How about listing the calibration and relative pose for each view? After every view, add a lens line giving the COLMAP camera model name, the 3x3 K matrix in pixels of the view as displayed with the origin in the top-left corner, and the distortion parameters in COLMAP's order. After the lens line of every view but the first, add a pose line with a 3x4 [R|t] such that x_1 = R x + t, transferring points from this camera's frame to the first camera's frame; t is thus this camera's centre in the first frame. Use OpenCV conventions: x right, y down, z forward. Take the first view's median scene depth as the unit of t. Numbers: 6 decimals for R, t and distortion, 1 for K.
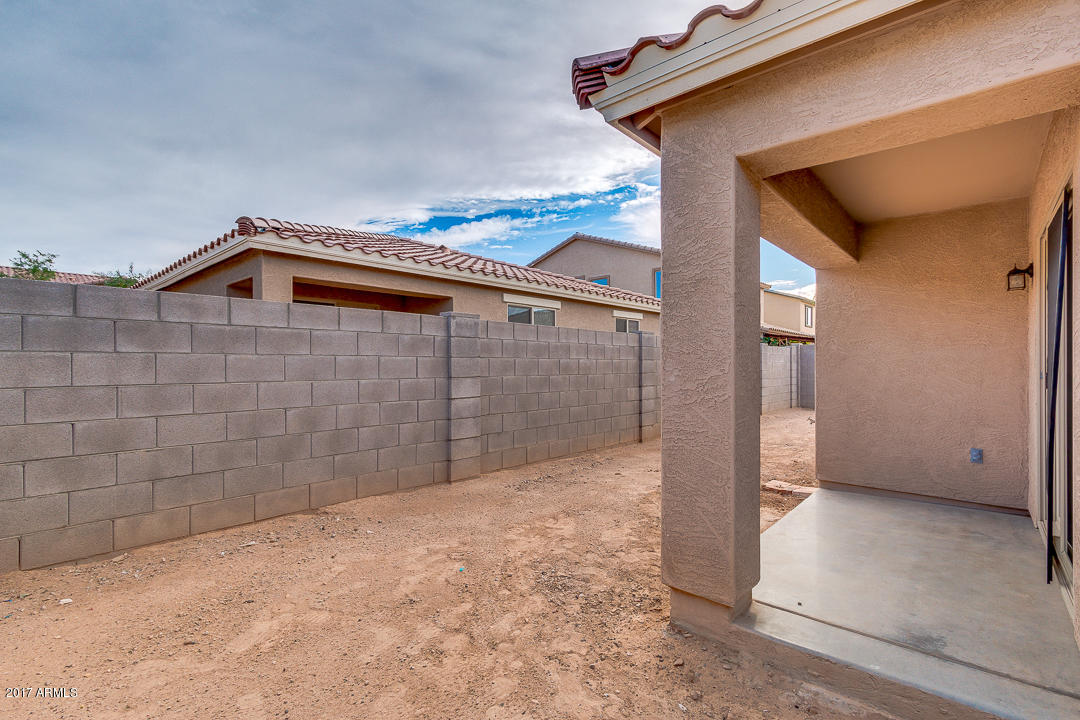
lens RADIAL K [[489.1, 0, 542.5], [0, 489.1, 363.9], [0, 0, 1]] dist [0.001067, -0.000758]
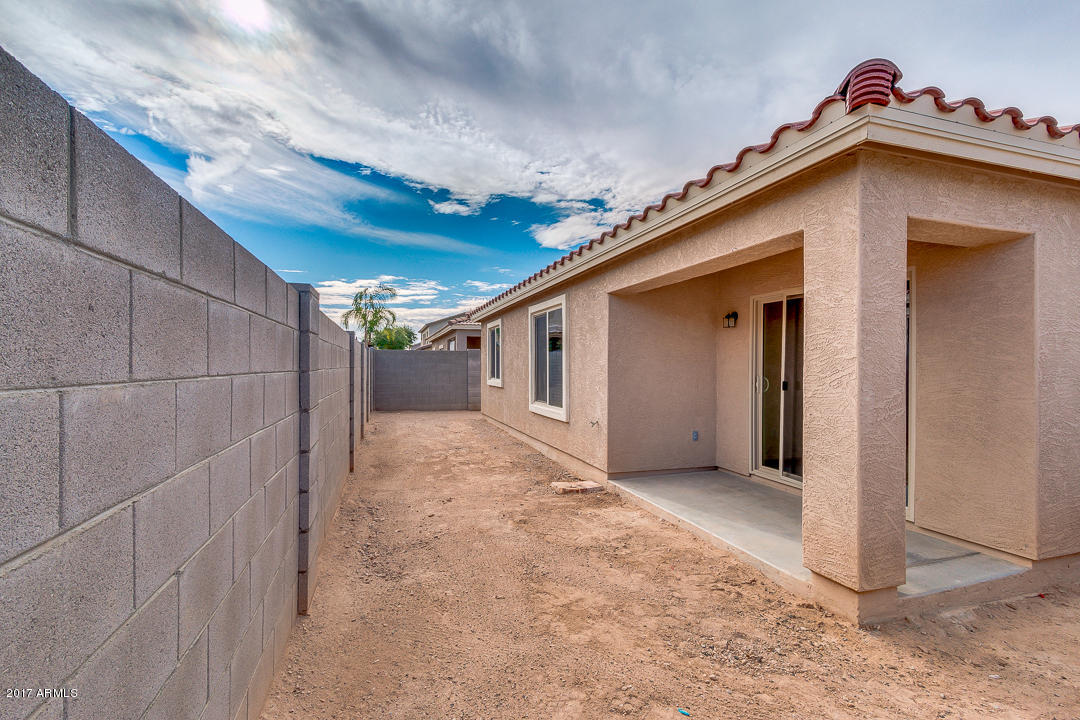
lens RADIAL K [[489.1, 0, 542.5], [0, 489.1, 363.9], [0, 0, 1]] dist [0.001067, -0.000758]
pose [[0.511488, 0.003632, 0.859283, -0.680305], [-0.003258, 0.999992, -0.002288, -0.028203], [-0.859284, -0.001629, 0.511496, 0.697291]]
